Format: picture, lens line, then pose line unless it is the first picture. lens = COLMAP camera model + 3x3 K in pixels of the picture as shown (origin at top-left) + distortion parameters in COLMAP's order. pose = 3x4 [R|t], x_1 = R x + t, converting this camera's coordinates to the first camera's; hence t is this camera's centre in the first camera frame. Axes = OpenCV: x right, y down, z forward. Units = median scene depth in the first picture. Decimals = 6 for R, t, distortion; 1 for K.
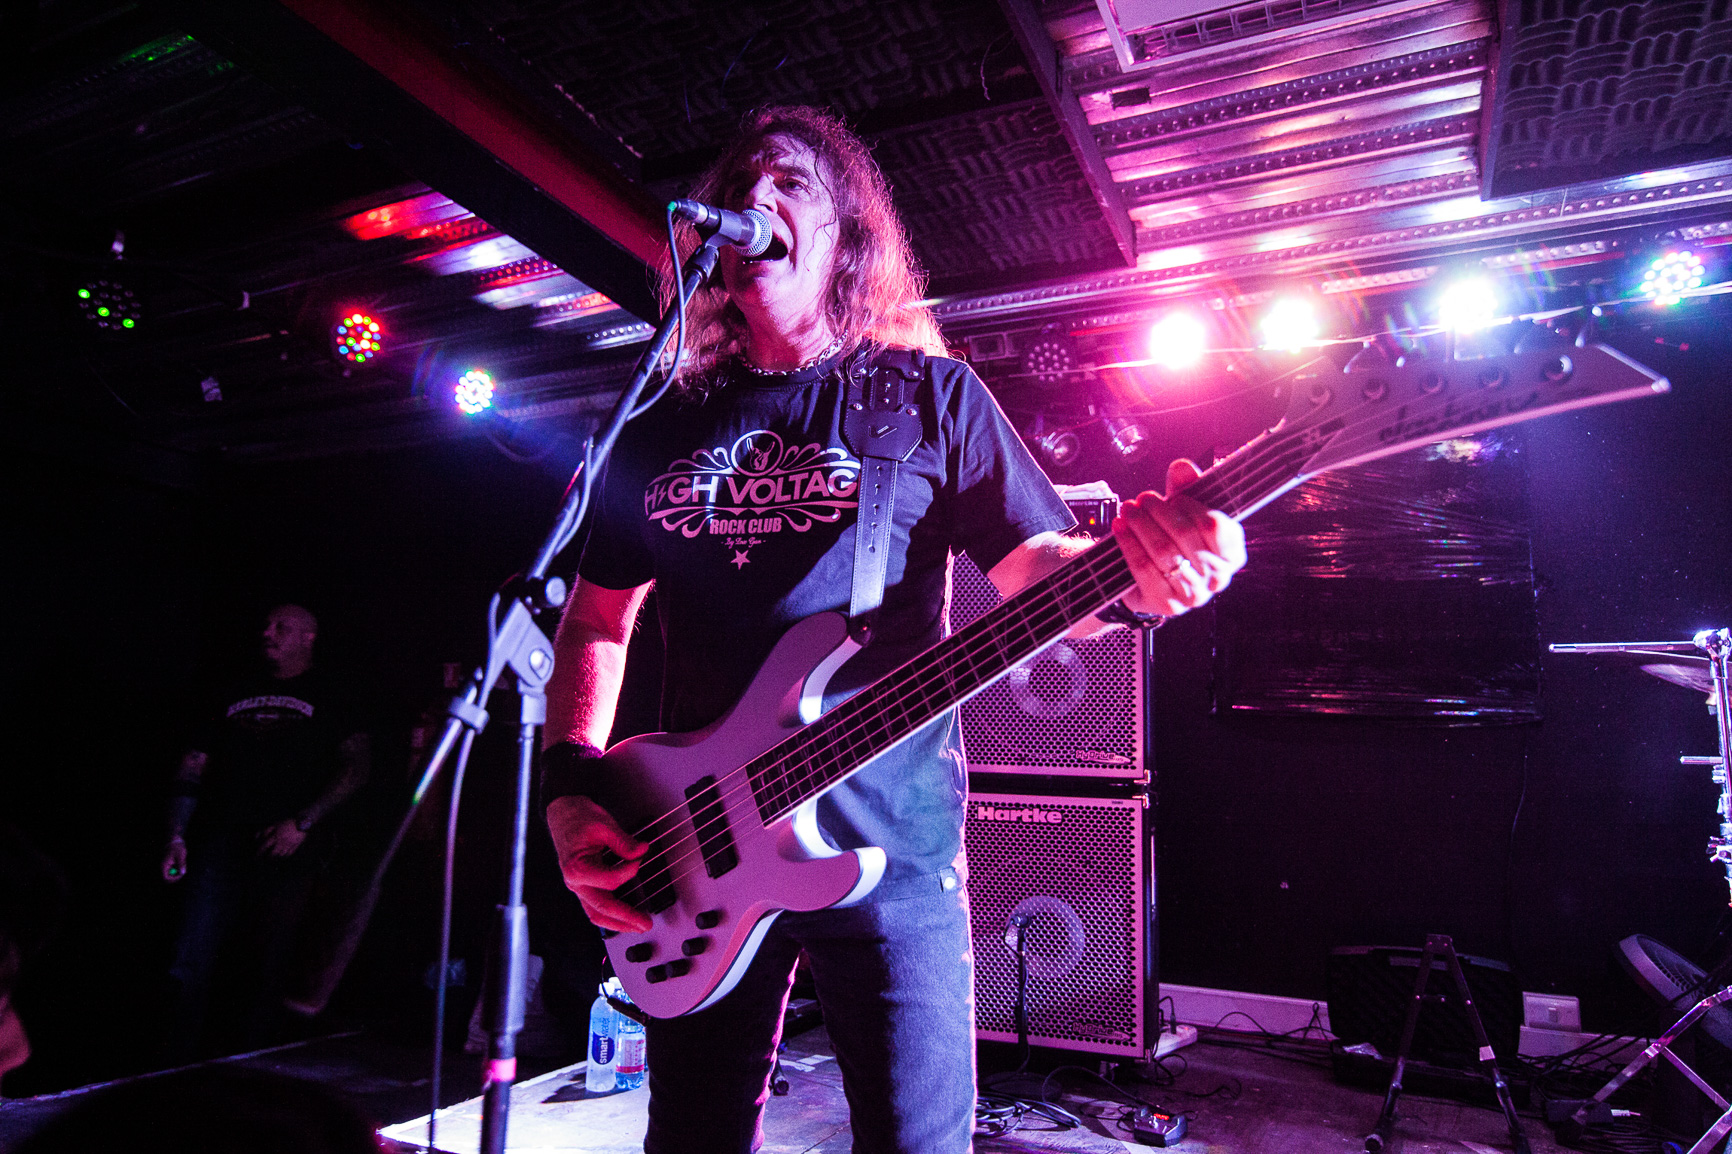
lens RADIAL K [[1086.4, 0, 862.9], [0, 1086.4, 570.4], [0, 0, 1]] dist [-0.008564, 0.002673]
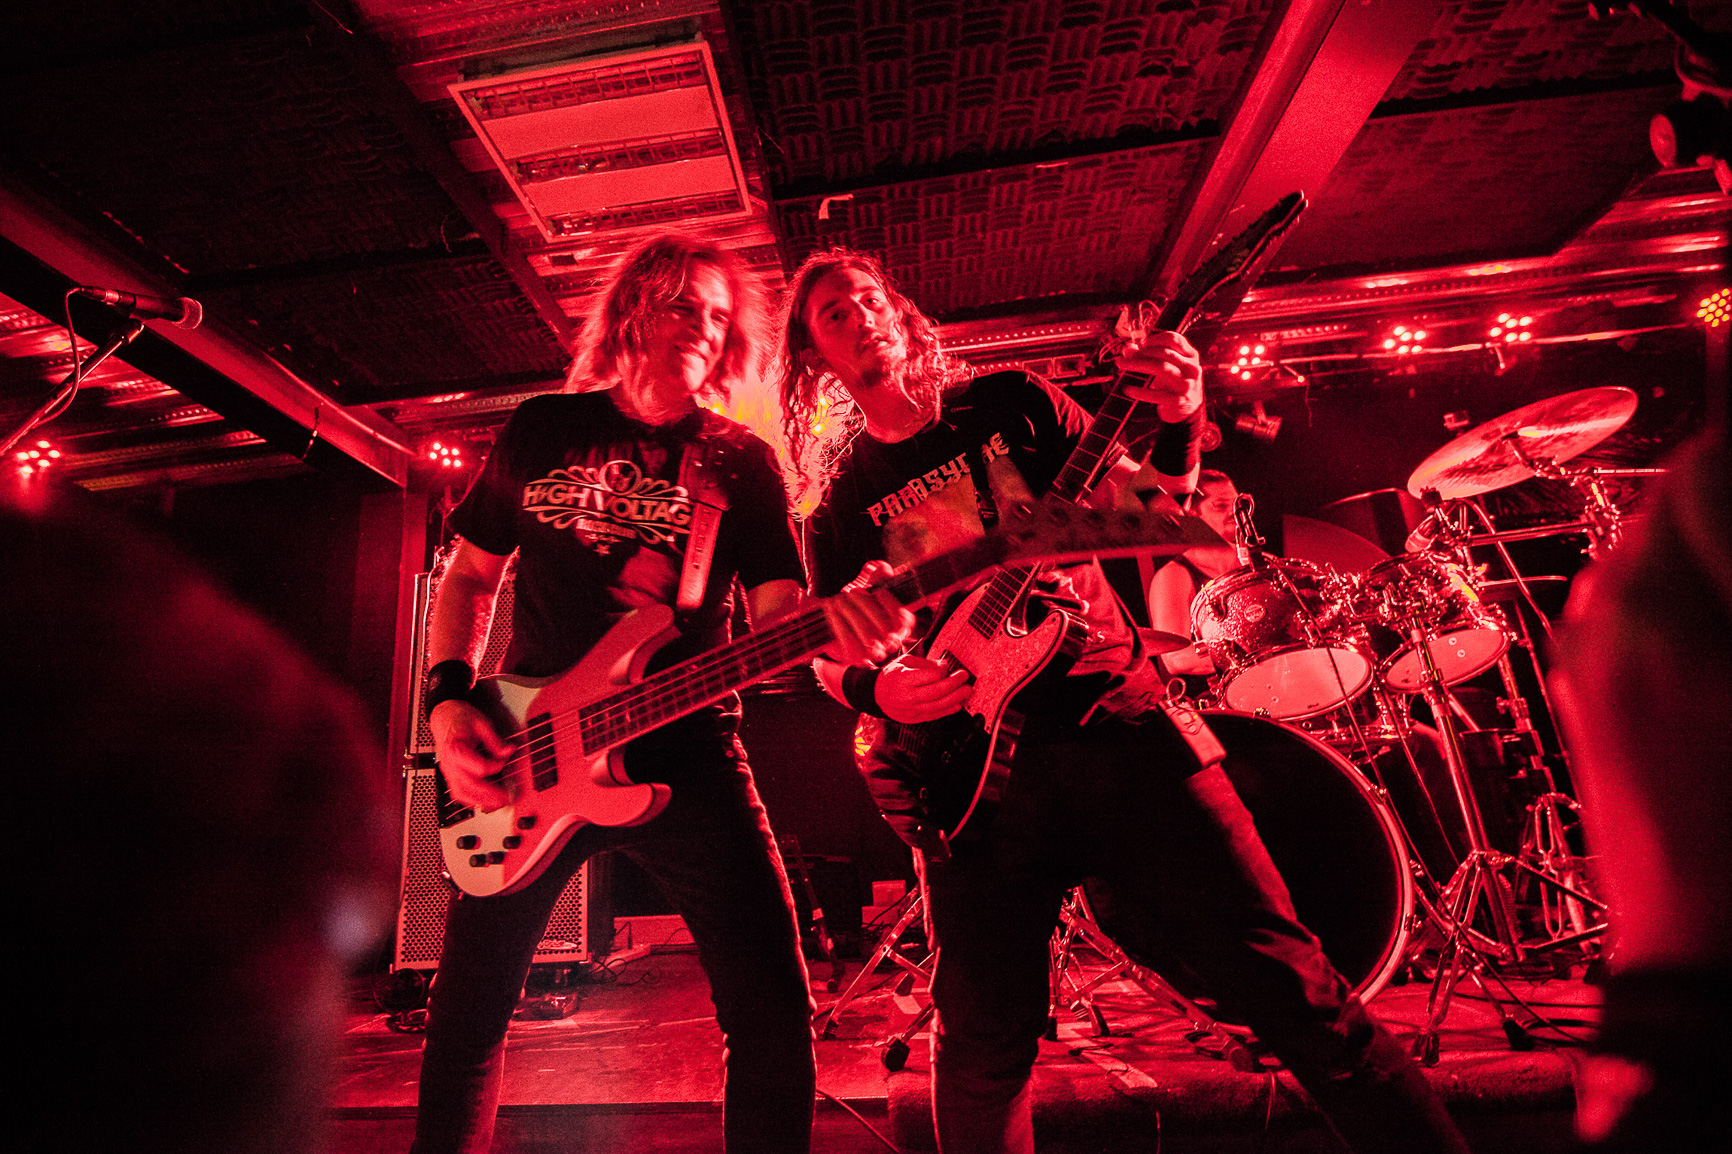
lens RADIAL K [[885.0, 0, 776.8], [0, 885.0, 502.4], [0, 0, 1]] dist [-0.024249, 0.003580]
pose [[0.951284, 0.007188, 0.308234, 0.138266], [0.039453, 0.988671, -0.144818, 0.062598], [-0.305783, 0.149923, 0.940223, -0.141170]]
